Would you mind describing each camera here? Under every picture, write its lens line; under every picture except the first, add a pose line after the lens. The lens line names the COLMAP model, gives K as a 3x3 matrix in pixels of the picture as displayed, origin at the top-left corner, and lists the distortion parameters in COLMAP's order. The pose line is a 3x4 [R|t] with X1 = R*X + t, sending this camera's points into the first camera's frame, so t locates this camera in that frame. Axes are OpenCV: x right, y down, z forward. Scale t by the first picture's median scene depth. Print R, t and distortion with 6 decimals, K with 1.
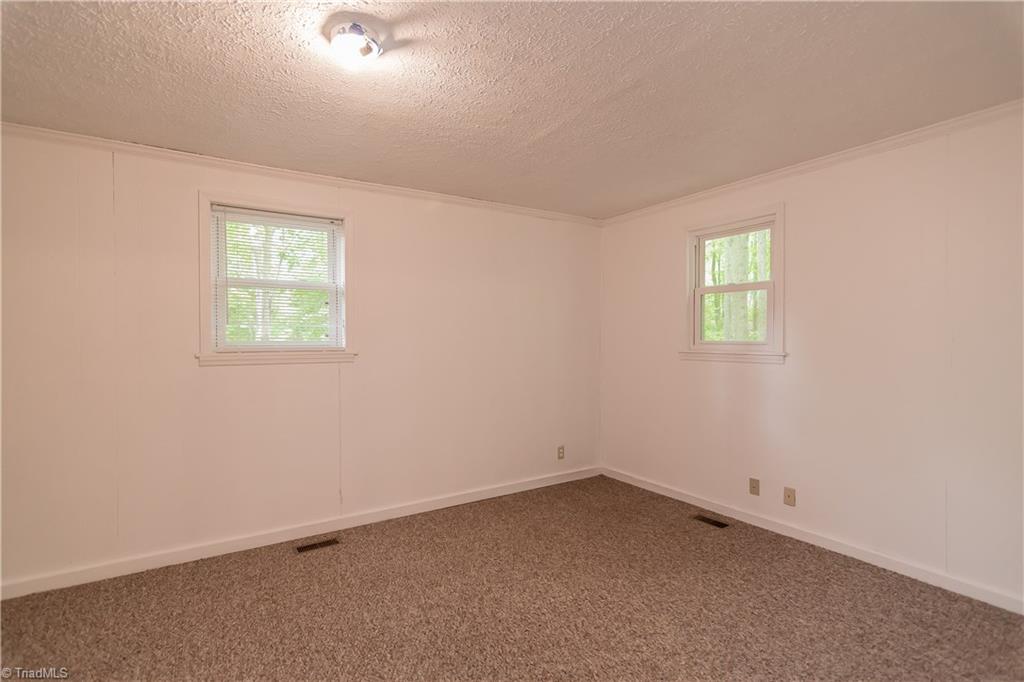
lens RADIAL K [[489.7, 0, 509.2], [0, 489.7, 340.2], [0, 0, 1]] dist [0.002598, 0.001365]
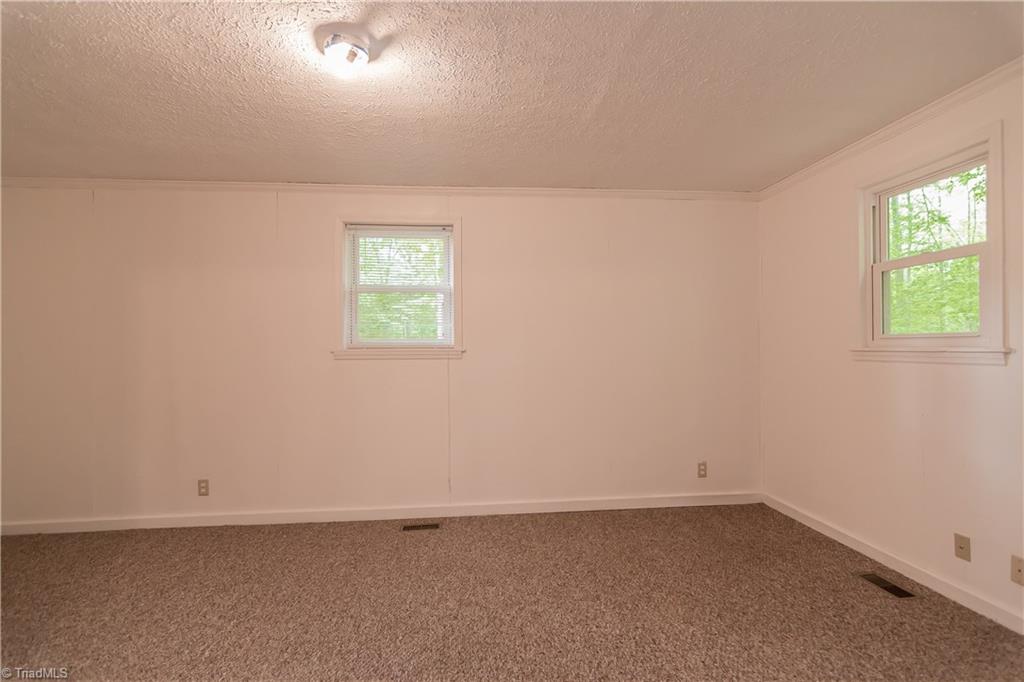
lens RADIAL K [[489.7, 0, 509.2], [0, 489.7, 340.2], [0, 0, 1]] dist [0.002598, 0.001365]
pose [[0.891449, -0.010352, -0.453002, 0.254268], [0.001807, 0.999812, -0.019290, 0.025628], [0.453117, 0.016377, 0.891301, 0.108507]]
